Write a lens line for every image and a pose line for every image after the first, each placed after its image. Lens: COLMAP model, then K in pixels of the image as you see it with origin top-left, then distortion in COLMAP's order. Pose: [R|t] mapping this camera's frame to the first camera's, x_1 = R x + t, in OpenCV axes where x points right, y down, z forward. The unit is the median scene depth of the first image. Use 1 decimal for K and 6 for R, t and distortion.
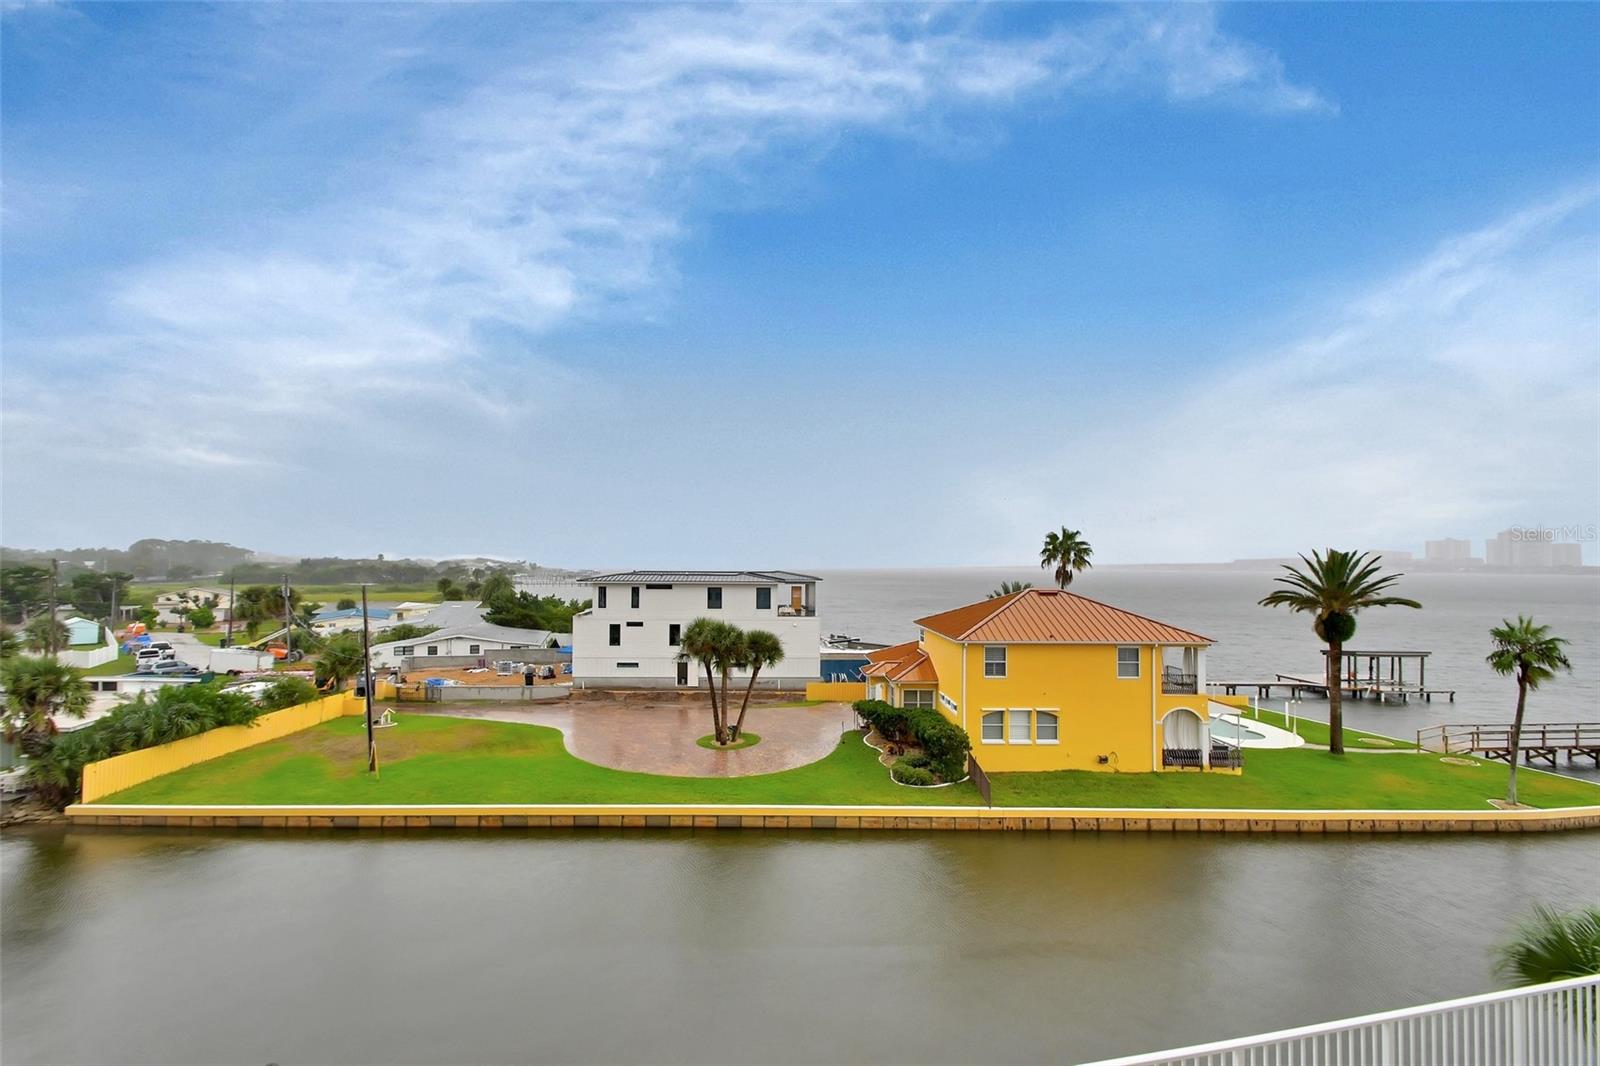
lens RADIAL K [[695.7, 0, 798.1], [0, 695.7, 549.8], [0, 0, 1]] dist [0.016039, -0.016120]
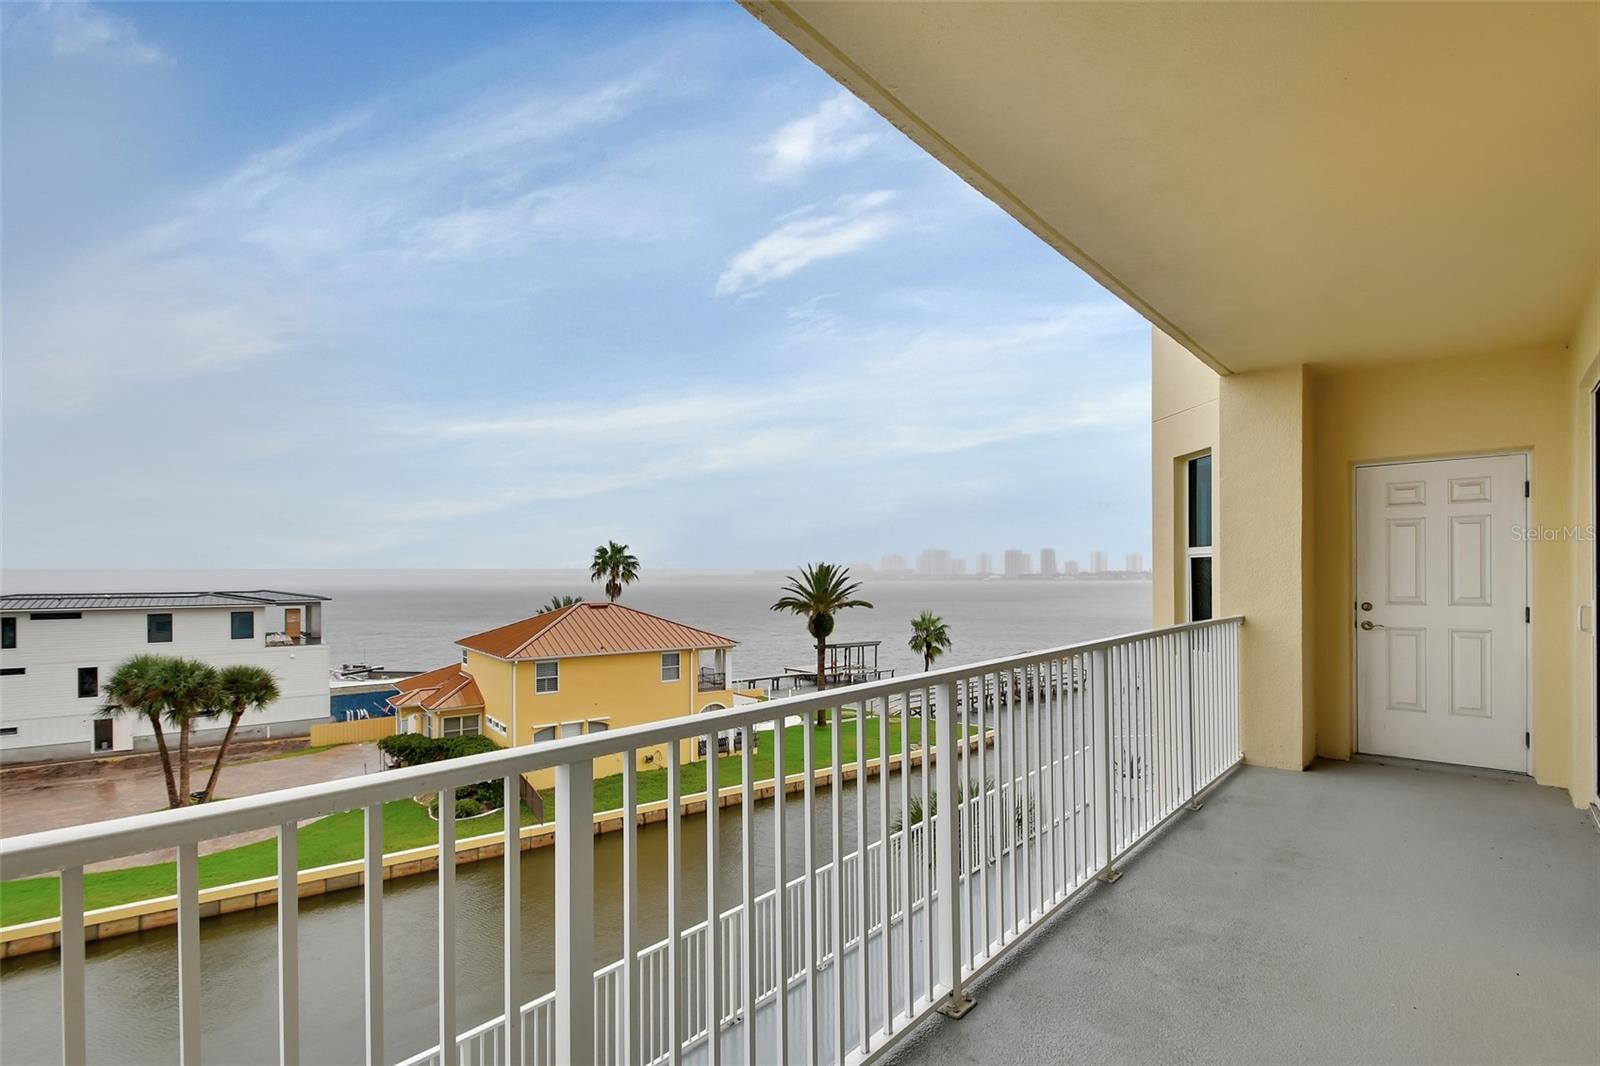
lens RADIAL K [[720.2, 0, 800.7], [0, 720.2, 568.1], [0, 0, 1]] dist [0.001654, -0.000088]
pose [[0.813395, -0.002613, 0.581706, -0.015156], [-0.001455, 0.999978, 0.006527, -0.001014], [-0.581710, -0.006155, 0.813373, -0.031994]]
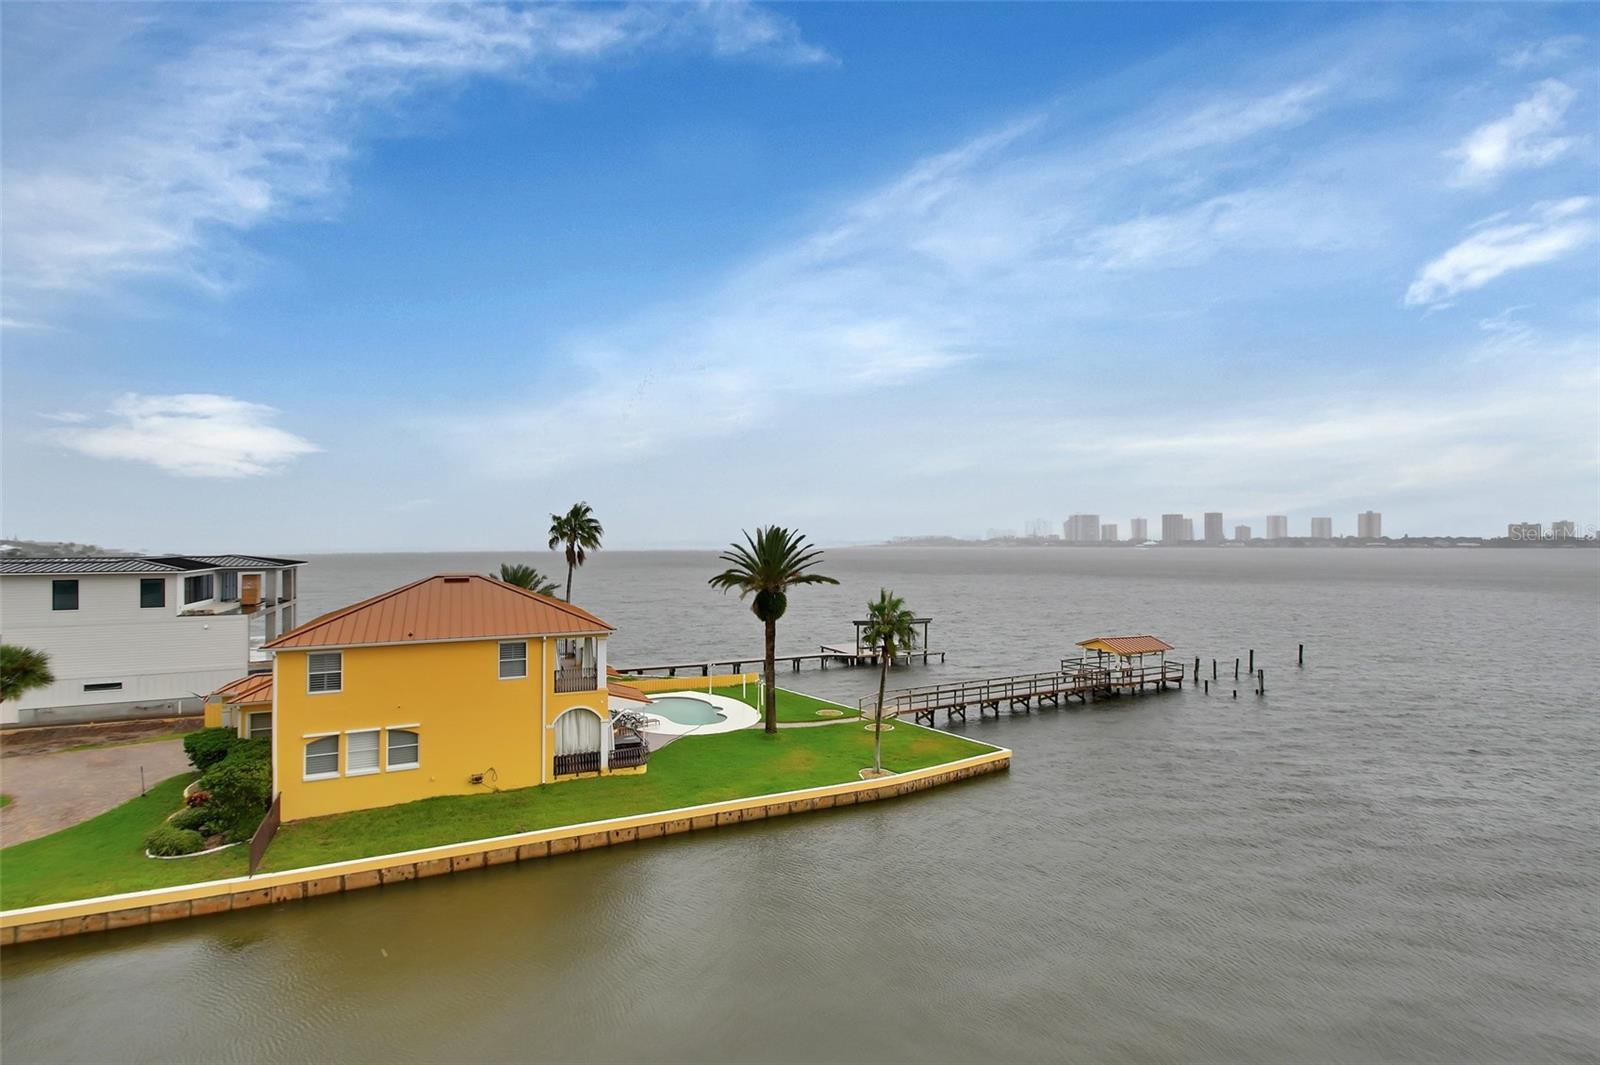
lens RADIAL K [[703.1, 0, 807.6], [0, 703.1, 526.6], [0, 0, 1]] dist [0.020803, -0.014122]
pose [[0.911123, 0.003513, 0.412119, 0.384082], [-0.002764, 0.999993, -0.002413, 0.000176], [-0.412125, 0.001059, 0.911127, 0.058872]]
